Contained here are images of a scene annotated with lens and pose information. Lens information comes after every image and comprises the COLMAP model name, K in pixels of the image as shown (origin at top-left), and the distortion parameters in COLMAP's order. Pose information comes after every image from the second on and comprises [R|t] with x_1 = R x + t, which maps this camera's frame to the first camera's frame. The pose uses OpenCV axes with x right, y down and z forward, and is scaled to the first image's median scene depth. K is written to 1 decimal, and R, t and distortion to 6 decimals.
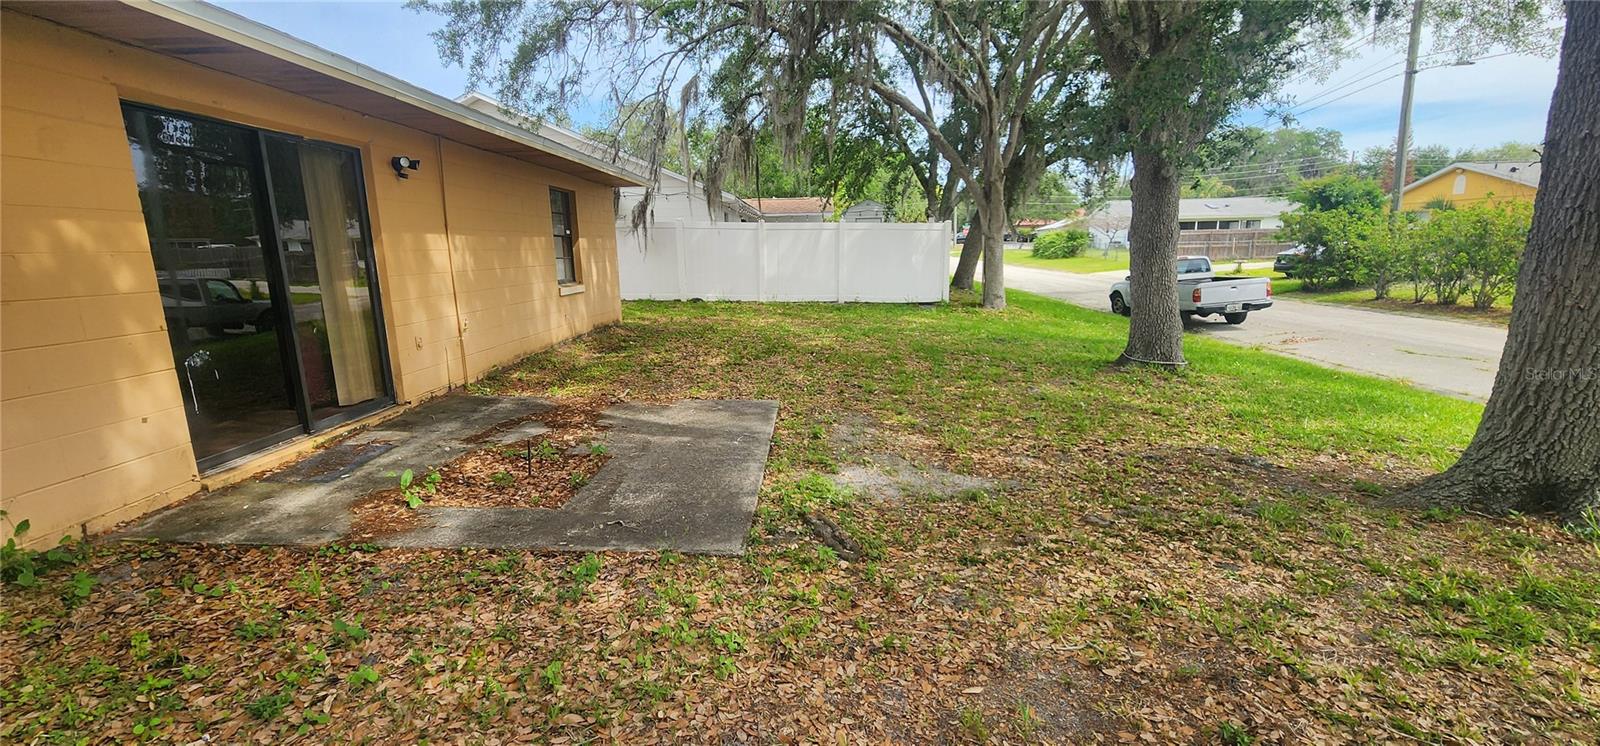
lens RADIAL K [[660.4, 0, 797.2], [0, 660.4, 381.7], [0, 0, 1]] dist [0.002626, 0.000099]
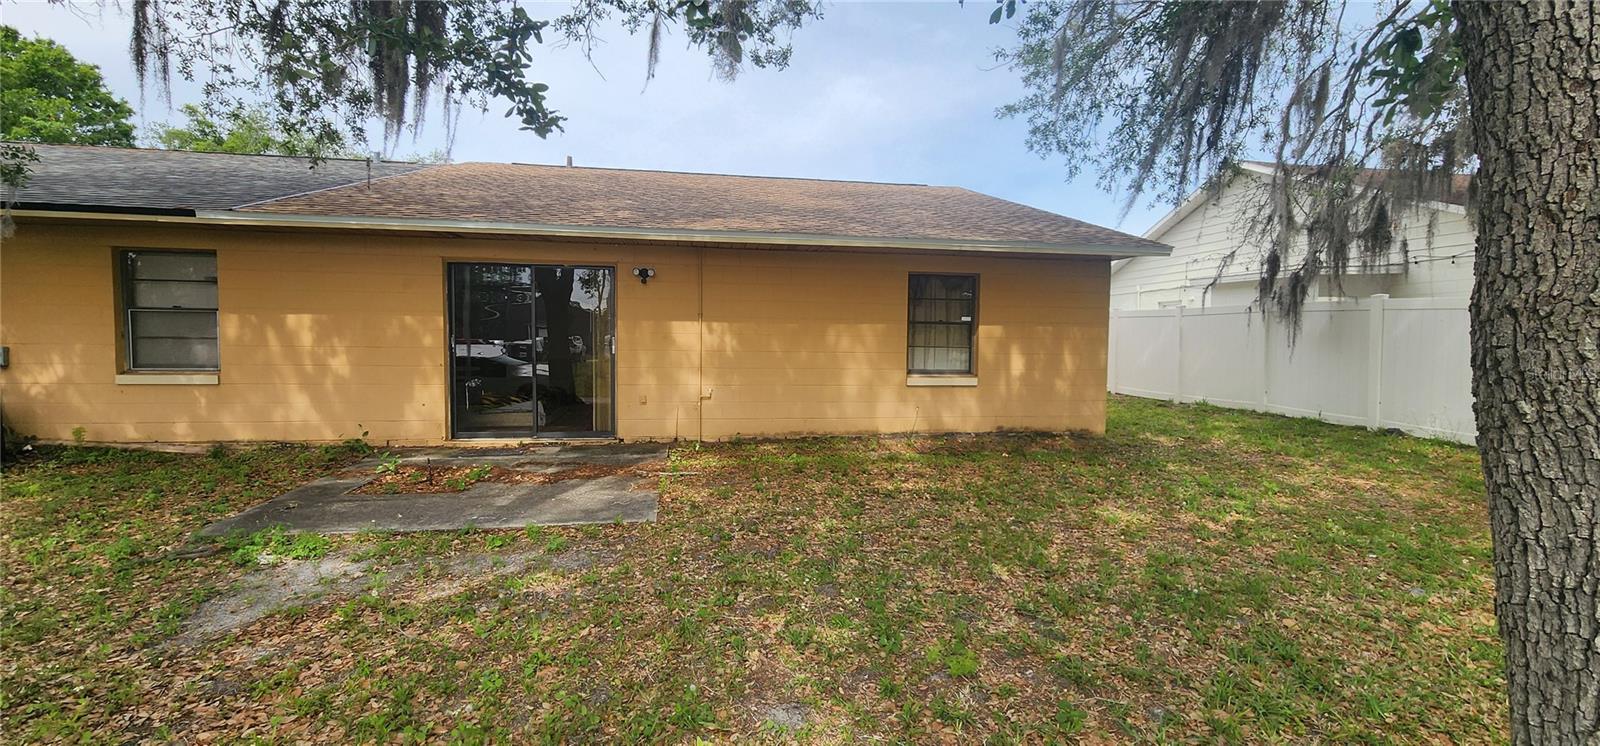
lens RADIAL K [[660.4, 0, 797.2], [0, 660.4, 381.7], [0, 0, 1]] dist [0.002626, 0.000099]
pose [[0.176790, 0.074642, -0.981414, 0.888808], [-0.211247, 0.976761, 0.036234, -0.229630], [0.961312, 0.200915, 0.188449, 1.134684]]
